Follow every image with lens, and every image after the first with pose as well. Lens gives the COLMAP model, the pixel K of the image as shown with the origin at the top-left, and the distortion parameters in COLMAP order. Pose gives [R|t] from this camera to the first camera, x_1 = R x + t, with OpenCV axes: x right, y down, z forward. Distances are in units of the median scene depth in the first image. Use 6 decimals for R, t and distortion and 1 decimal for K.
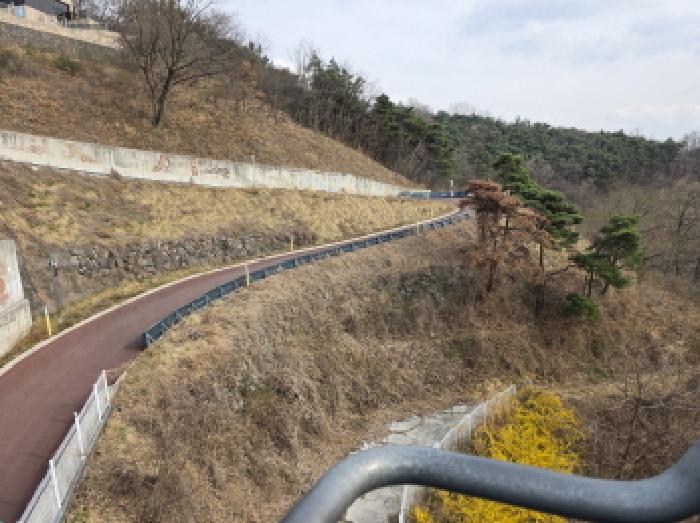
lens RADIAL K [[477.0, 0, 350.0], [0, 477.0, 261.5], [0, 0, 1]] dist [0.040272, 0.000940]
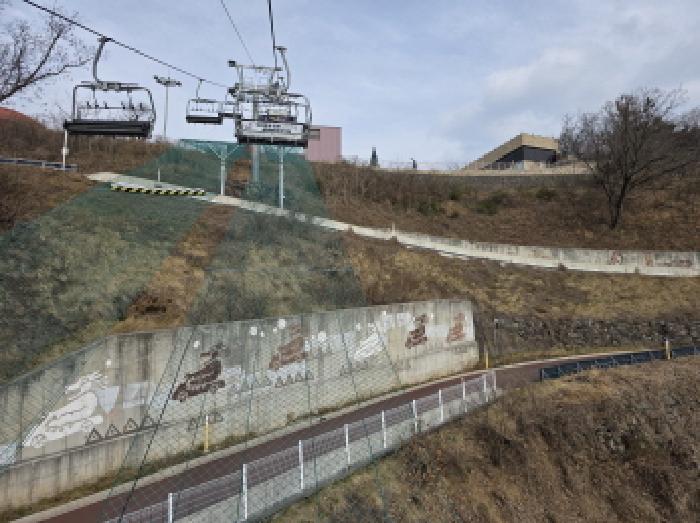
lens RADIAL K [[477.0, 0, 350.0], [0, 477.0, 261.5], [0, 0, 1]] dist [0.040272, 0.000940]
pose [[0.561261, -0.087823, -0.822966, 0.219665], [-0.123533, 0.974326, -0.188225, 0.101831], [0.818368, 0.207307, 0.536002, -0.101609]]
